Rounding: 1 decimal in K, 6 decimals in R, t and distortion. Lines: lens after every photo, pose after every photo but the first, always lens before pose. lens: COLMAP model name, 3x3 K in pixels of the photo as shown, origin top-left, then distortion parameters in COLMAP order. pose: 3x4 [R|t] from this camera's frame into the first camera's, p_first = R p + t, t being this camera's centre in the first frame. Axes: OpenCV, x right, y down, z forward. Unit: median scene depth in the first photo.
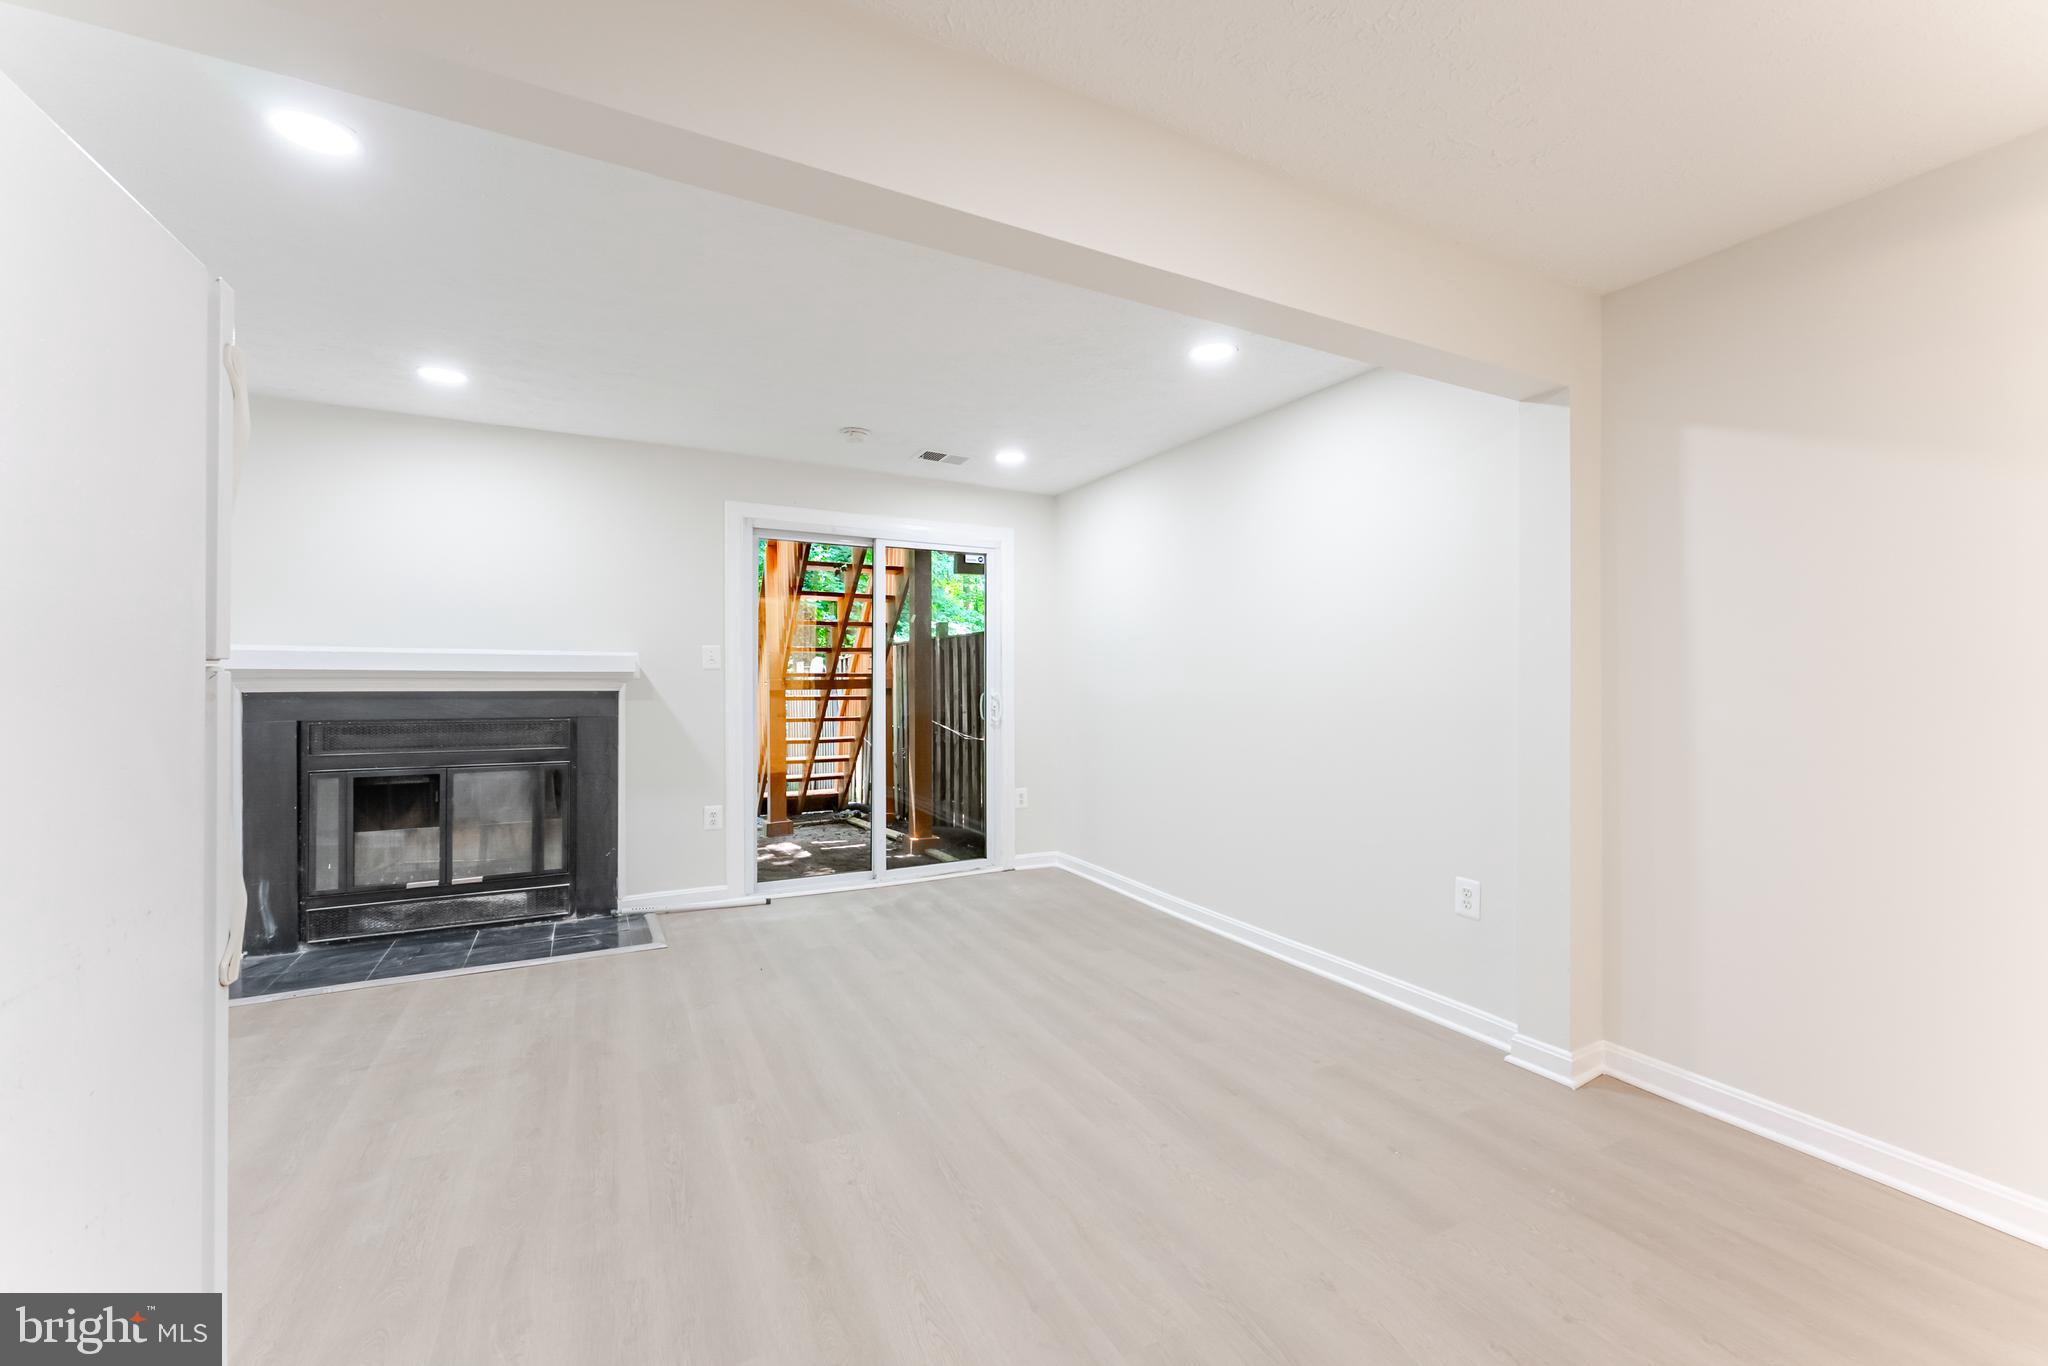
lens RADIAL K [[826.7, 0, 1029.5], [0, 826.7, 682.0], [0, 0, 1]] dist [0.001807, 0.000034]
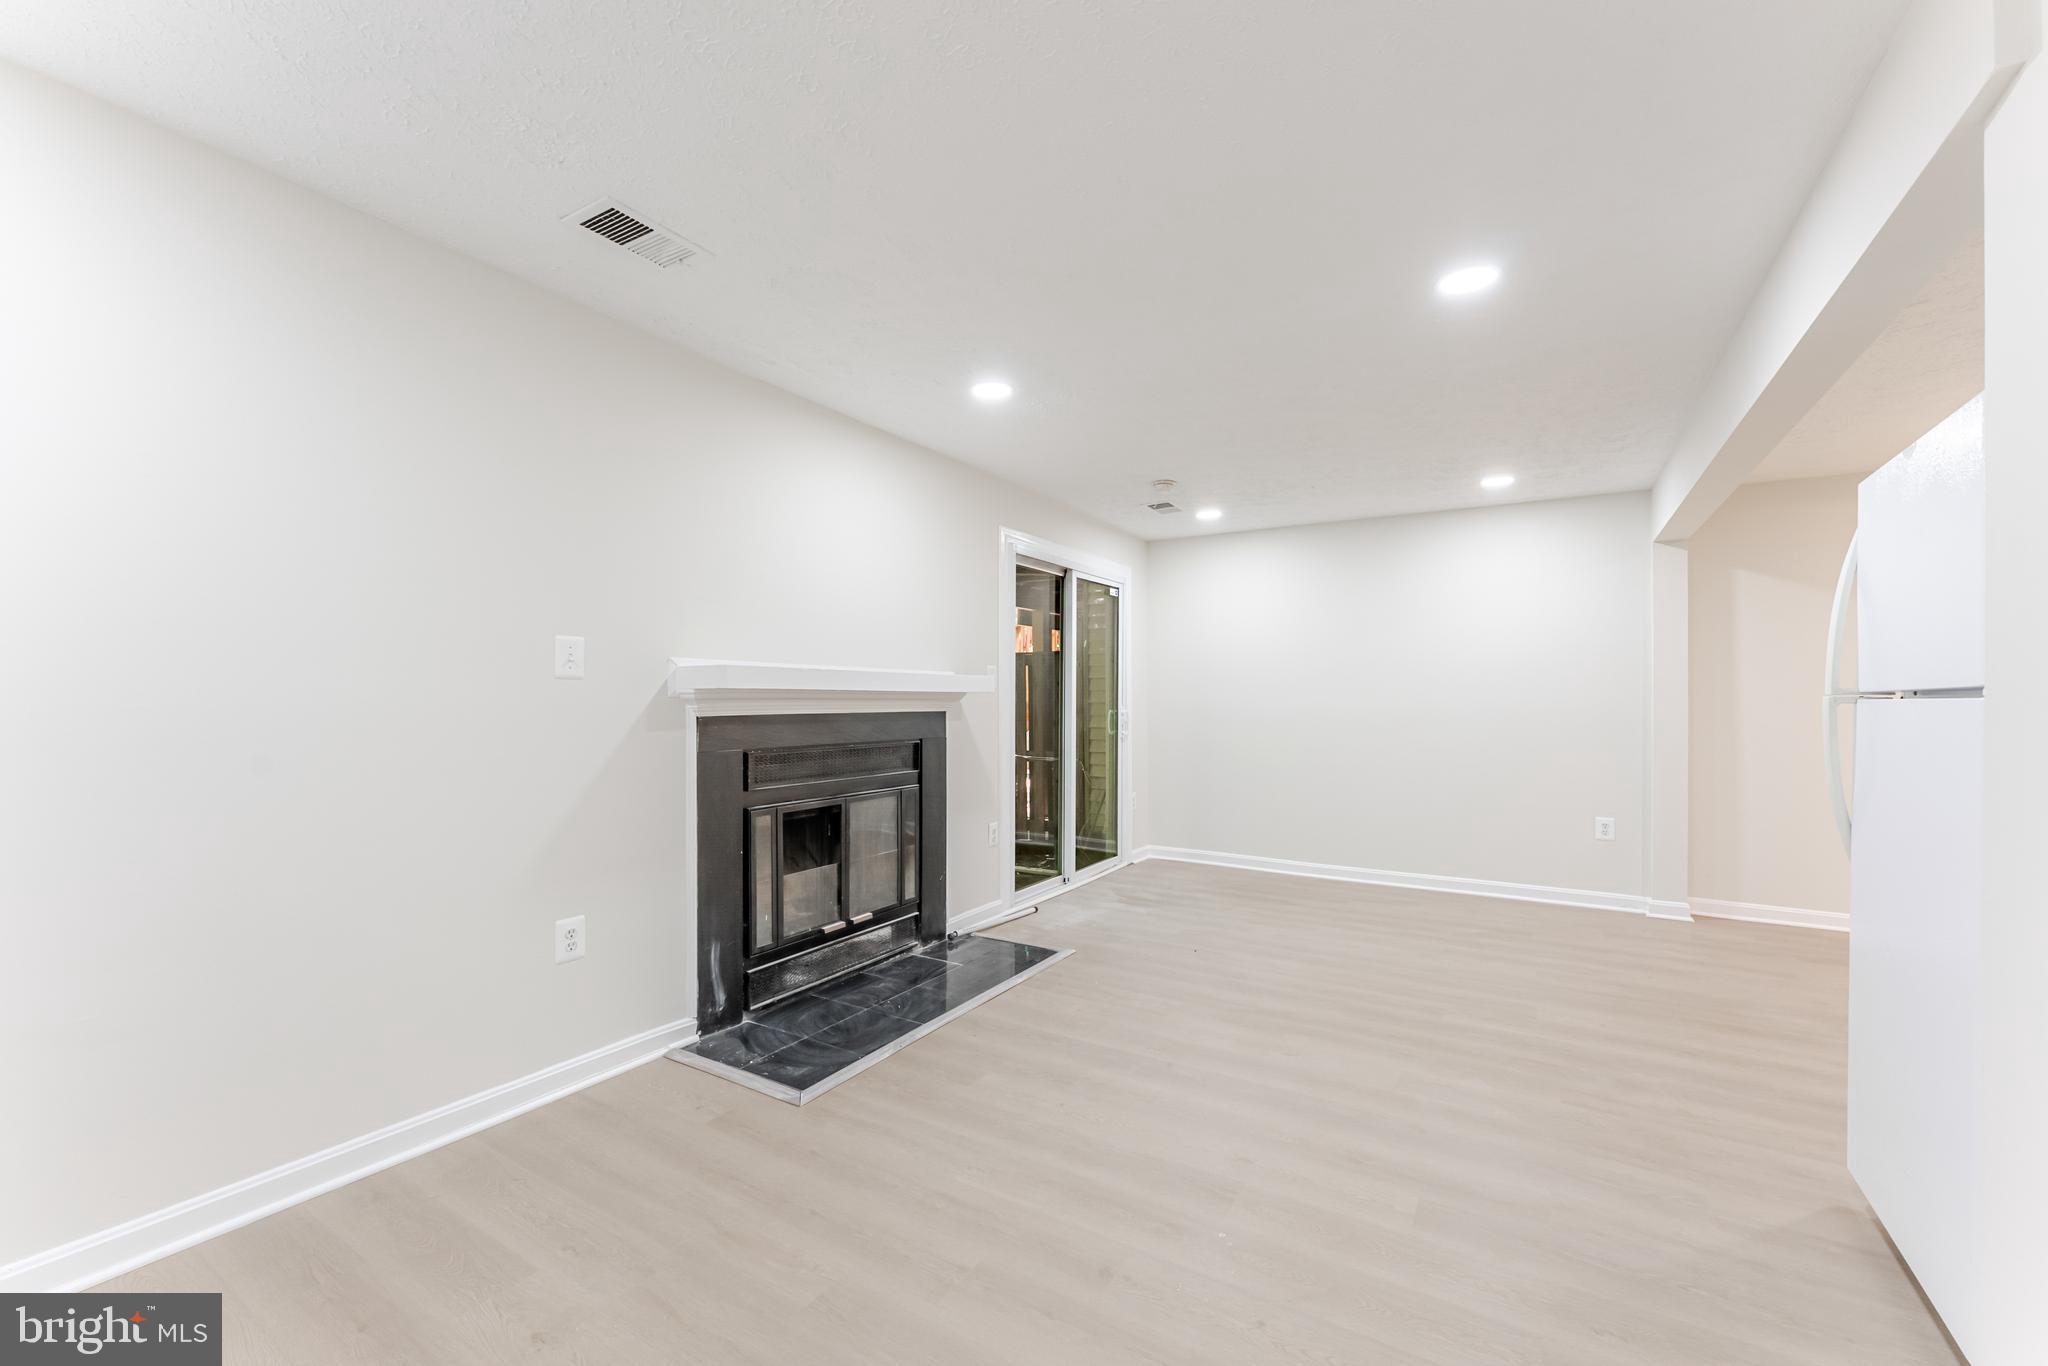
lens RADIAL K [[821.9, 0, 1030.5], [0, 821.9, 692.6], [0, 0, 1]] dist [0.000811, -0.000246]
pose [[0.859917, 0.002112, 0.510430, -0.987049], [0.001528, 0.999976, -0.006712, -0.004971], [-0.510432, 0.006551, 0.859893, 0.116003]]
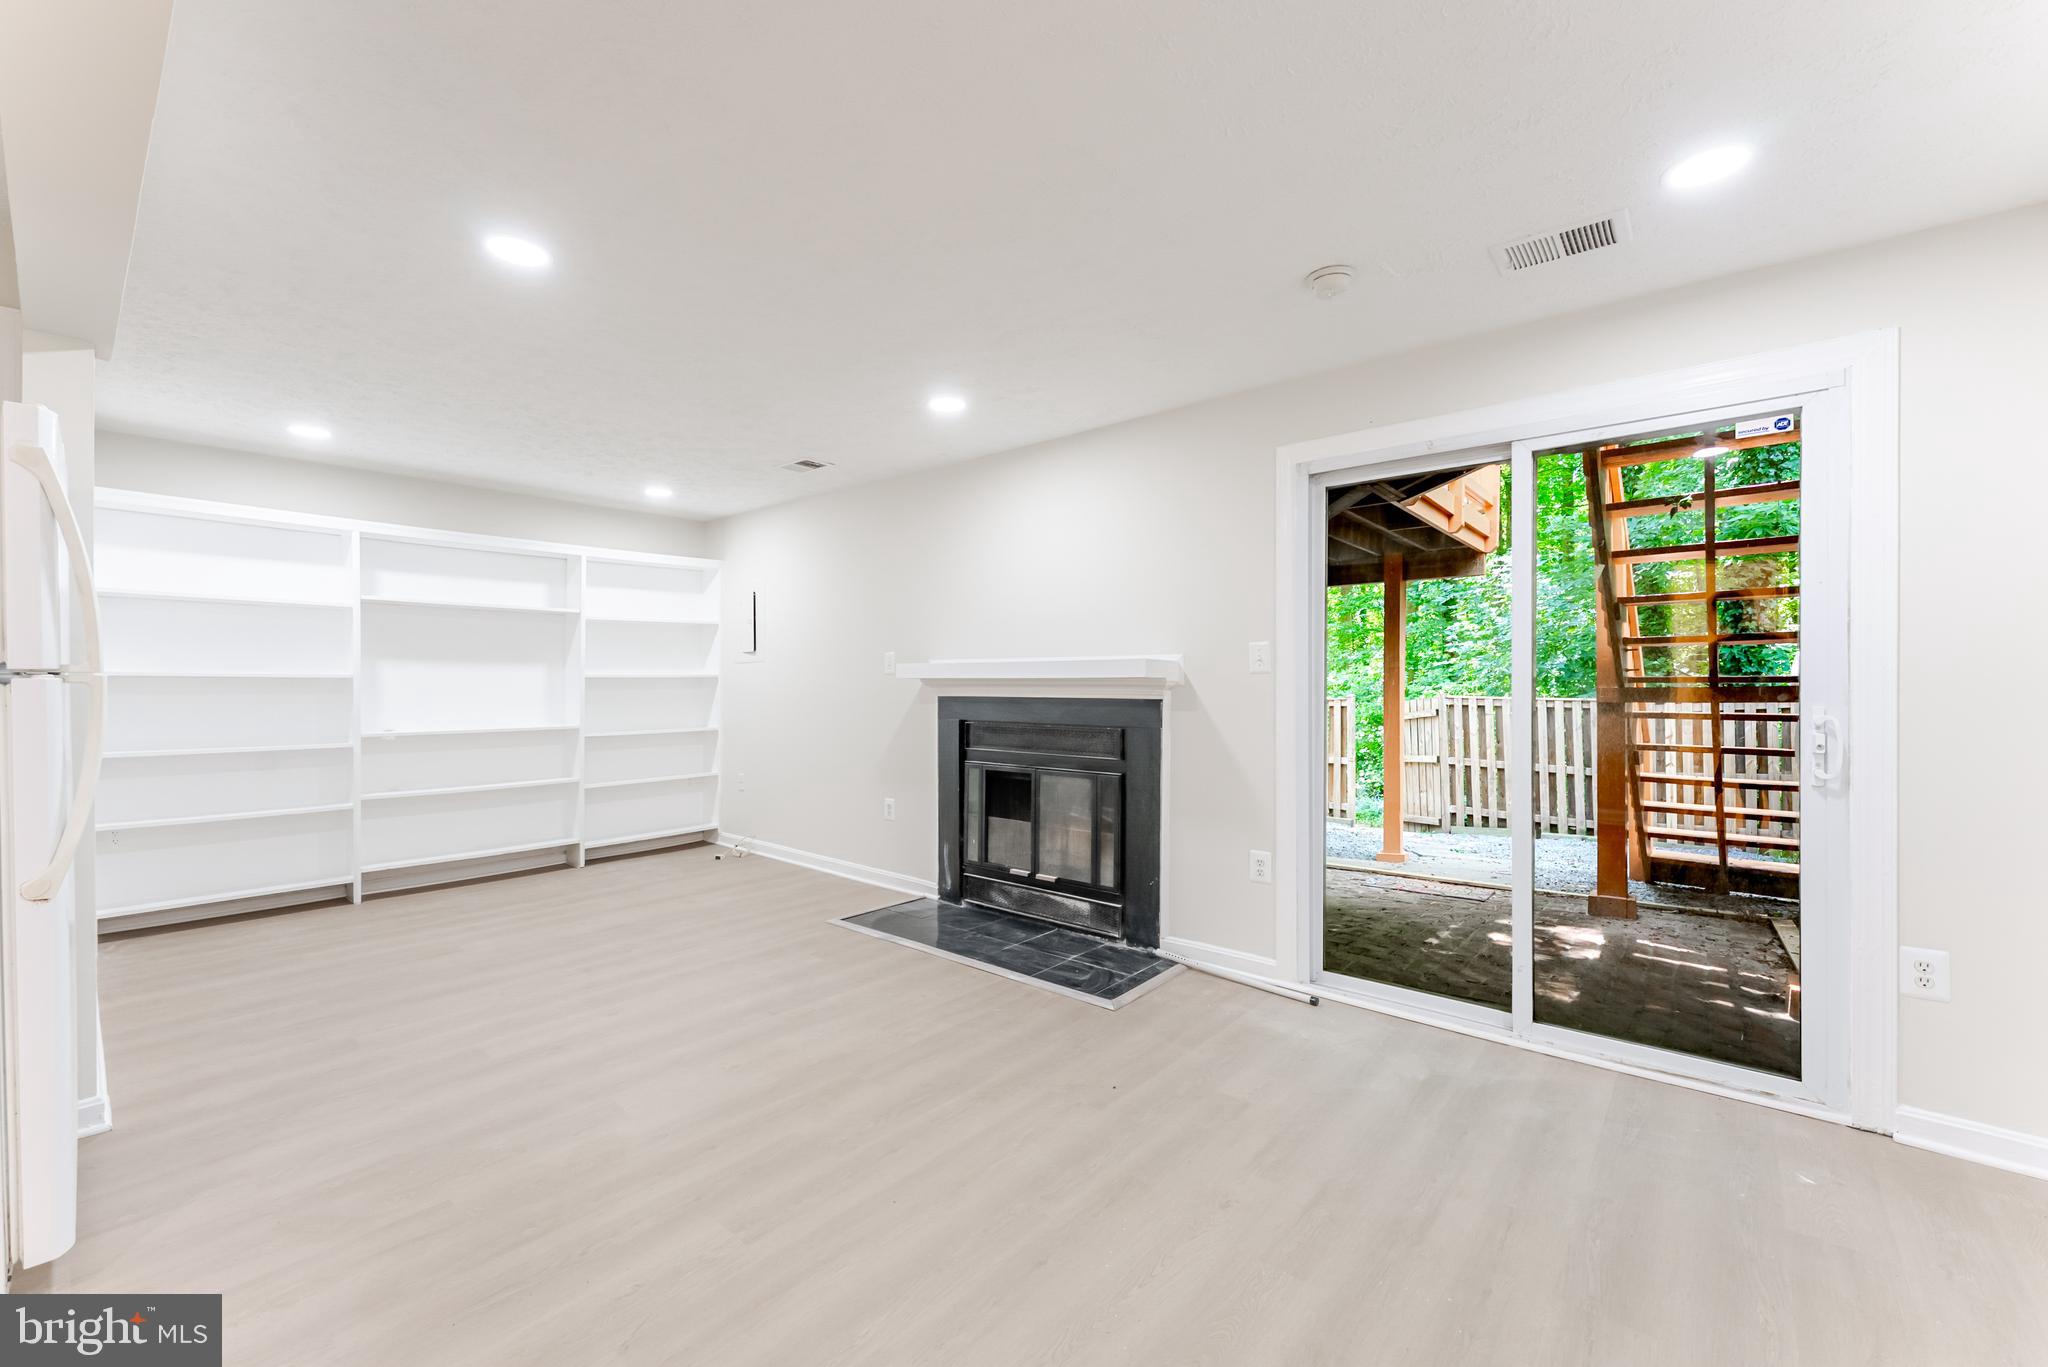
lens RADIAL K [[826.7, 0, 1029.5], [0, 826.7, 682.5], [0, 0, 1]] dist [0.001807, 0.000034]
pose [[0.371910, -0.005436, -0.928253, 0.285644], [-0.002615, 0.999973, -0.006904, -0.000331], [0.928265, 0.004995, 0.371886, 0.590590]]
